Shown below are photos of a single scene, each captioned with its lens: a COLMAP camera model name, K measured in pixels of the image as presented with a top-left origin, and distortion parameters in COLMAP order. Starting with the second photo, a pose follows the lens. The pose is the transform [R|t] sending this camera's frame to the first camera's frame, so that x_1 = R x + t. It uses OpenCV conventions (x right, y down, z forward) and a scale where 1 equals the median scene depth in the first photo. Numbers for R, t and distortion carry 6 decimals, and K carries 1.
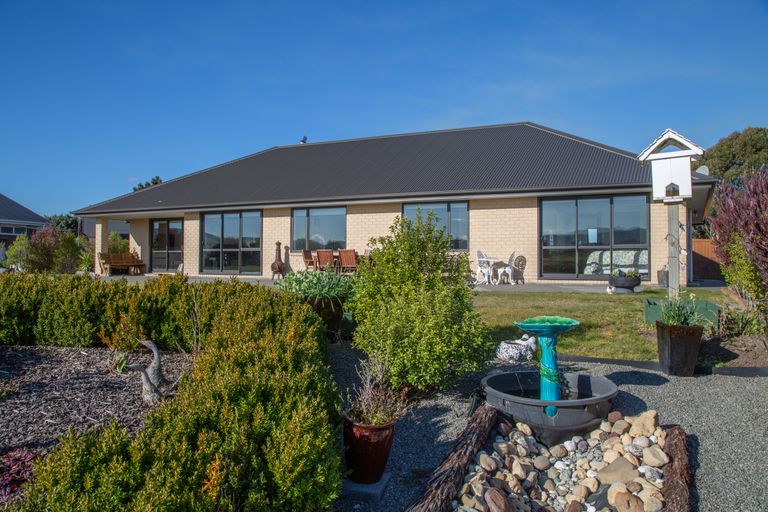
lens RADIAL K [[656.5, 0, 384.8], [0, 656.5, 266.1], [0, 0, 1]] dist [0.072637, -0.005358]
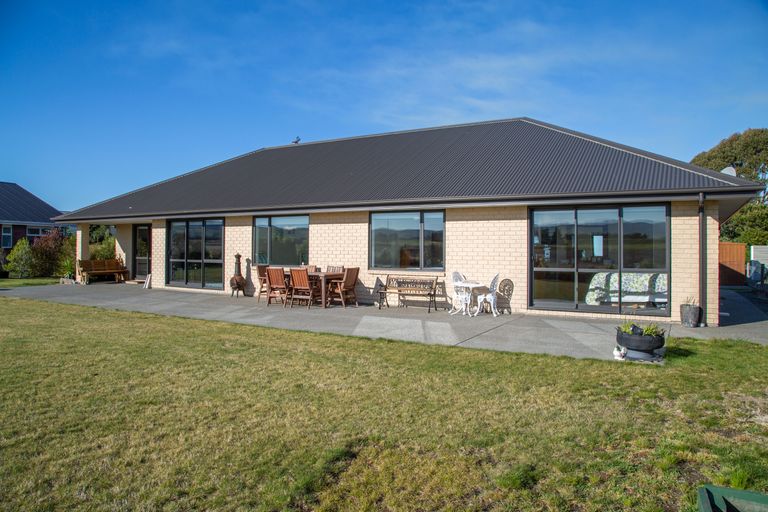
lens RADIAL K [[561.3, 0, 384.0], [0, 561.3, 256.0], [0, 0, 1]] dist [-0.001989, 0.003308]
pose [[0.997724, 0.002837, -0.067374, 0.098385], [-0.002257, 0.999960, 0.008674, -0.047141], [0.067396, -0.008502, 0.997690, 0.290828]]
